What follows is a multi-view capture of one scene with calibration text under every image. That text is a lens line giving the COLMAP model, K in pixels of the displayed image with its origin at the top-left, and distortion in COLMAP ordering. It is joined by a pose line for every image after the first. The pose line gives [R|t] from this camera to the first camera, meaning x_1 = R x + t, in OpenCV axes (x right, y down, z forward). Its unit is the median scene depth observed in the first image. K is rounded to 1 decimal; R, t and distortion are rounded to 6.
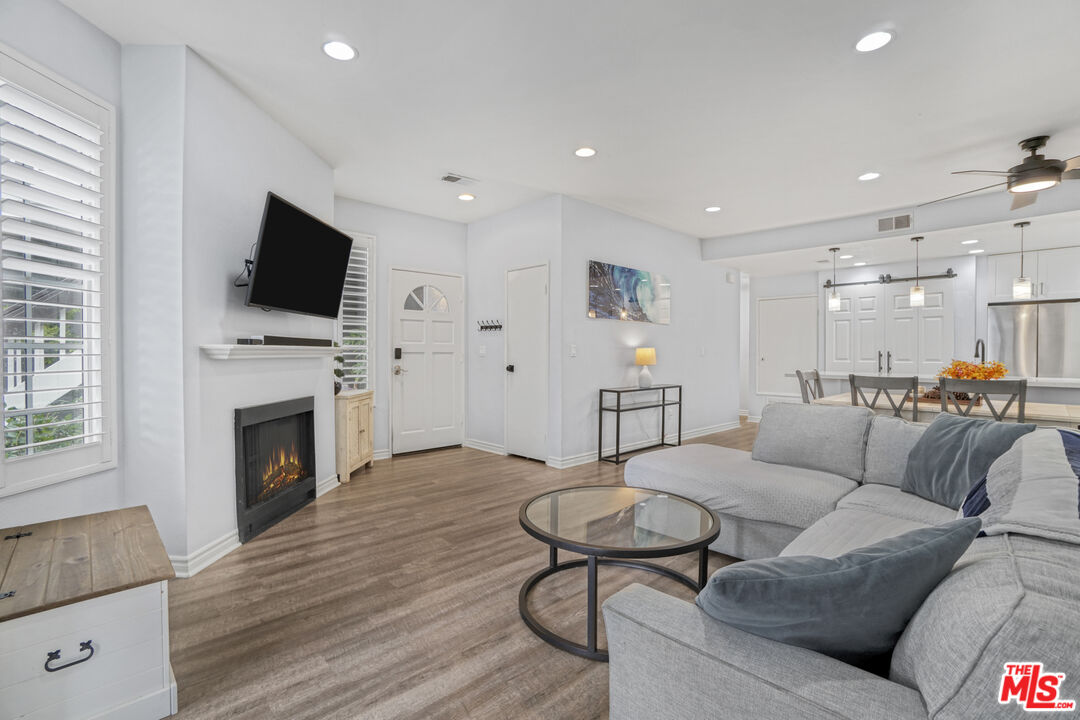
lens RADIAL K [[489.7, 0, 534.2], [0, 489.7, 352.5], [0, 0, 1]] dist [-0.017490, 0.005464]
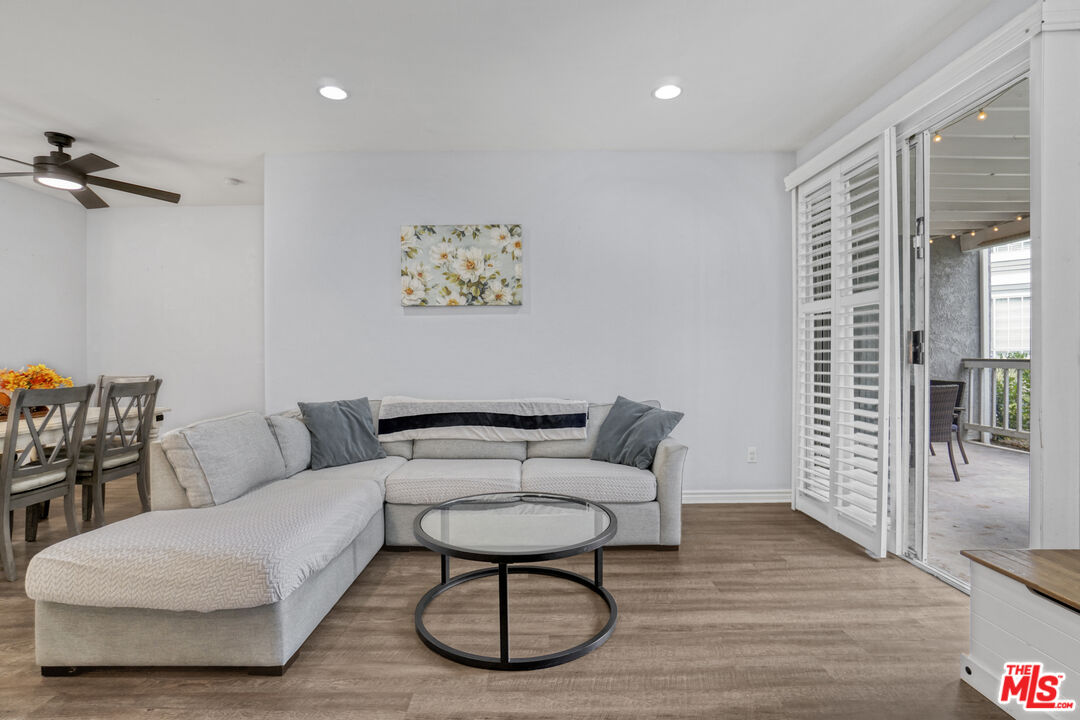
lens RADIAL K [[549.9, 0, 535.5], [0, 549.9, 353.4], [0, 0, 1]] dist [-0.007073, 0.000931]
pose [[-0.728182, 0.002439, 0.685379, -0.358589], [0.003564, 0.999994, 0.000228, -0.002150], [-0.685375, 0.002609, -0.728186, 1.018243]]
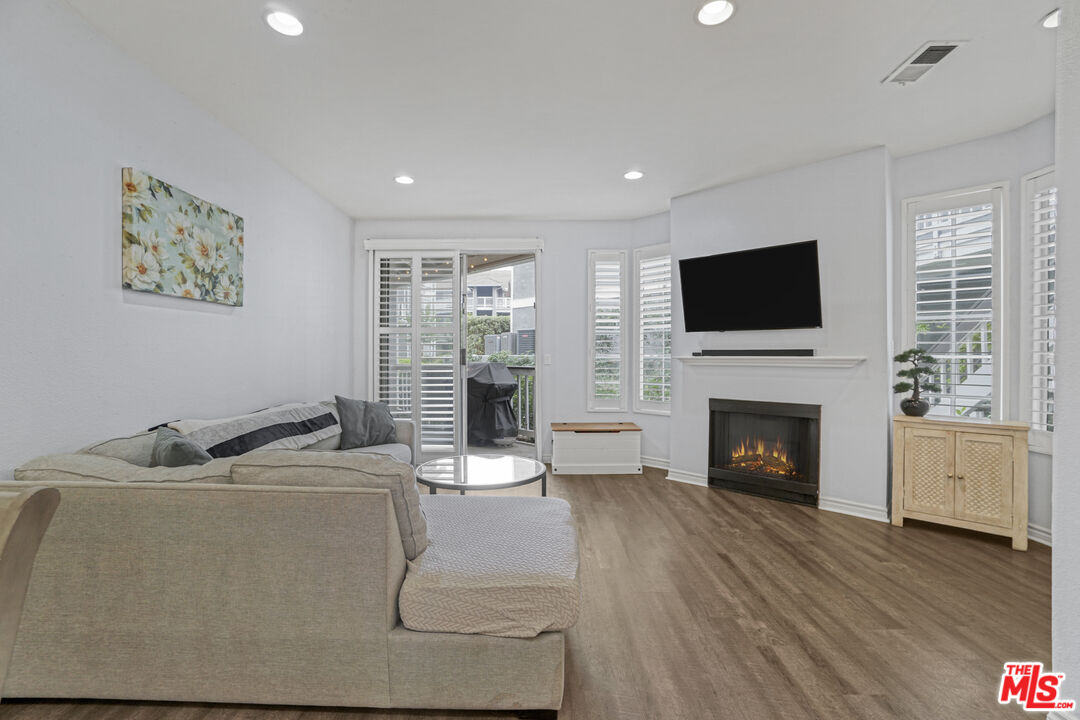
lens RADIAL K [[475.0, 0, 544.5], [0, 475.0, 357.5], [0, 0, 1]] dist [-0.033506, 0.005248]
pose [[-0.675991, -0.001443, -0.736909, 0.625890], [-0.003308, 0.999994, 0.001075, -0.008691], [0.736903, 0.003164, -0.675991, 1.211268]]
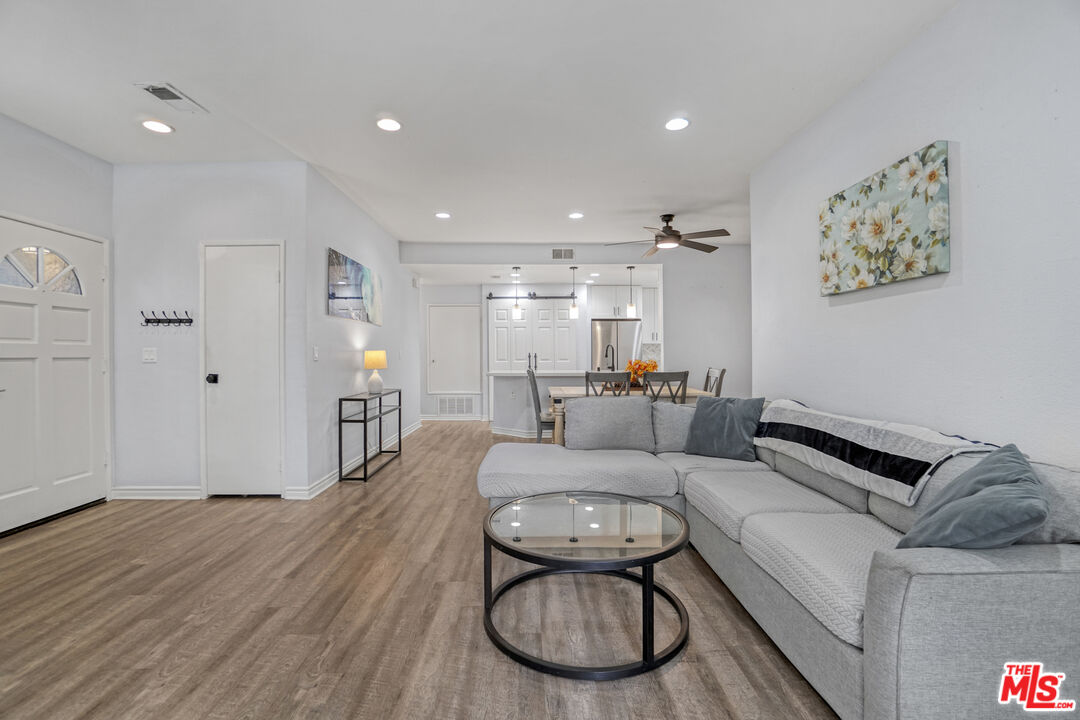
lens RADIAL K [[489.7, 0, 520.9], [0, 489.7, 347.0], [0, 0, 1]] dist [-0.017490, 0.005464]
pose [[0.694174, 0.005323, 0.719787, -0.362127], [0.005514, 0.999904, -0.012713, -0.003683], [-0.719786, 0.012794, 0.694078, 0.231916]]
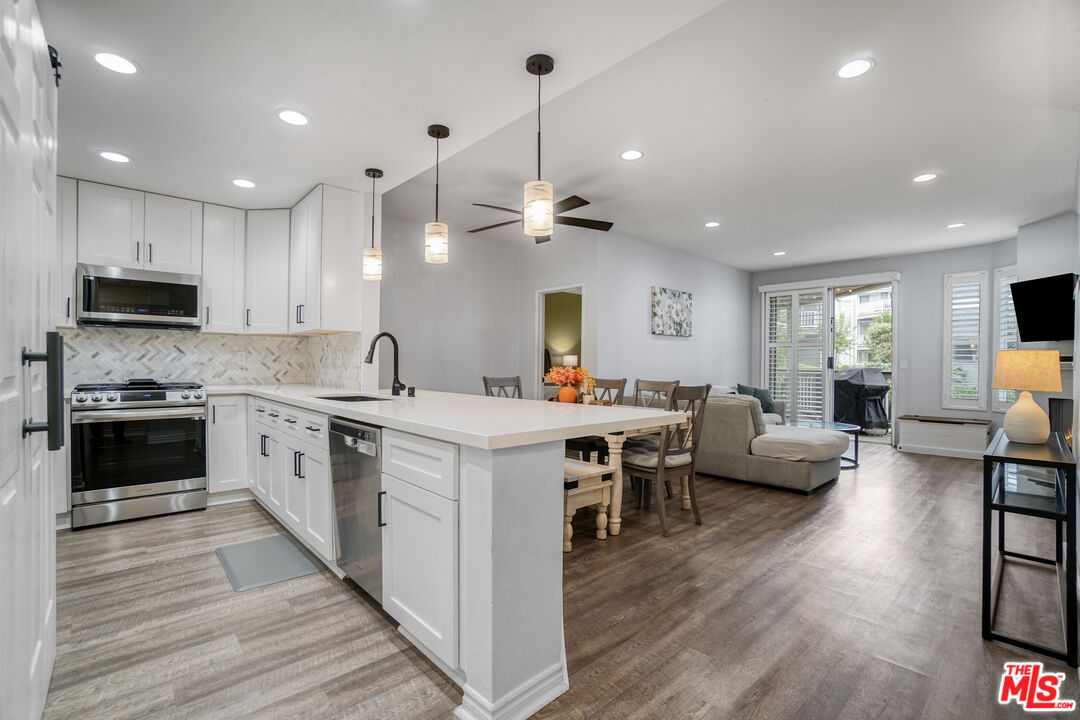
lens RADIAL K [[475.0, 0, 534.6], [0, 475.0, 368.2], [0, 0, 1]] dist [-0.033506, 0.005248]
pose [[-0.999782, -0.010112, 0.018268, 0.905381], [-0.009946, 0.999909, 0.009126, 0.006811], [-0.018359, 0.008942, -0.999791, 1.962256]]
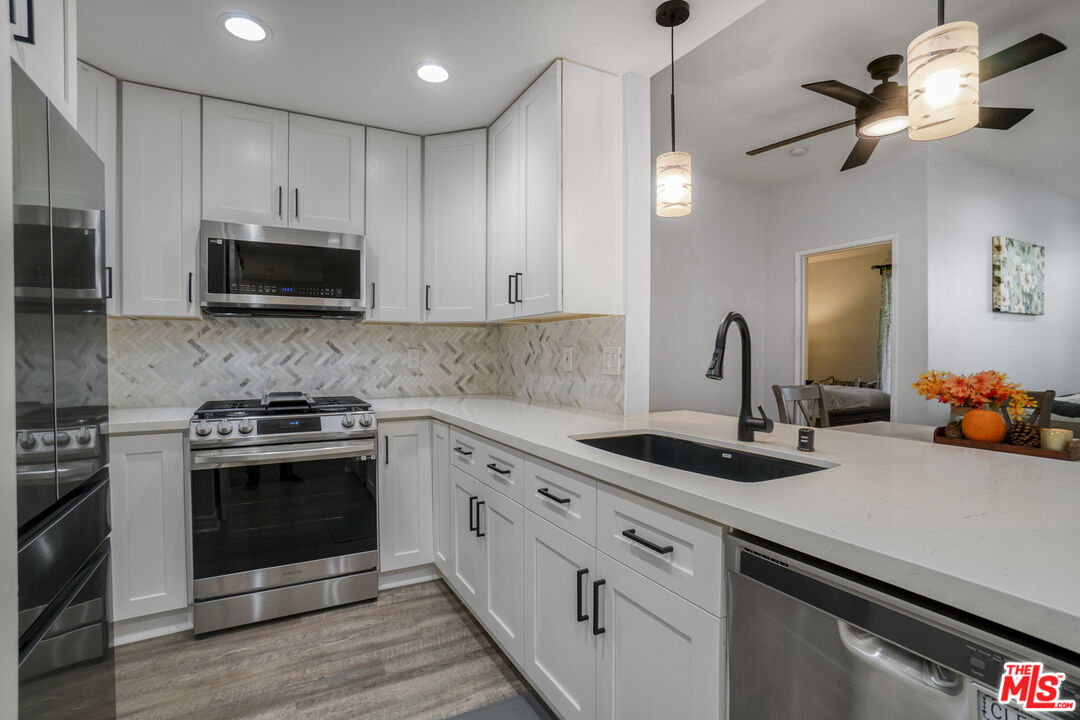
lens RADIAL K [[529.3, 0, 551.6], [0, 529.3, 357.9], [0, 0, 1]] dist [-0.036179, 0.002124]
pose [[-0.968583, -0.003872, 0.248661, 1.166121], [-0.001544, 0.999953, 0.009558, -0.008089], [-0.248686, 0.008873, -0.968544, 1.665525]]
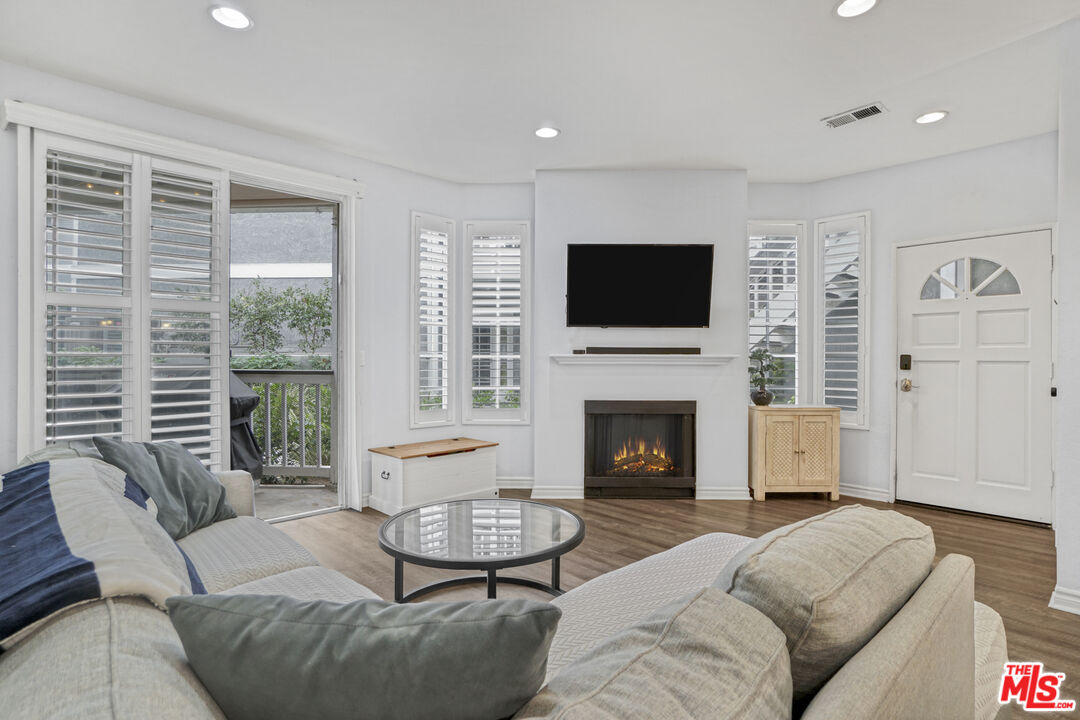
lens RADIAL K [[549.9, 0, 542.2], [0, 549.9, 353.8], [0, 0, 1]] dist [-0.007073, 0.000931]
pose [[0.021576, -0.010345, -0.999714, 0.719209], [-0.003072, 0.999941, -0.010413, -0.000168], [0.999762, 0.003296, 0.021543, 0.628520]]
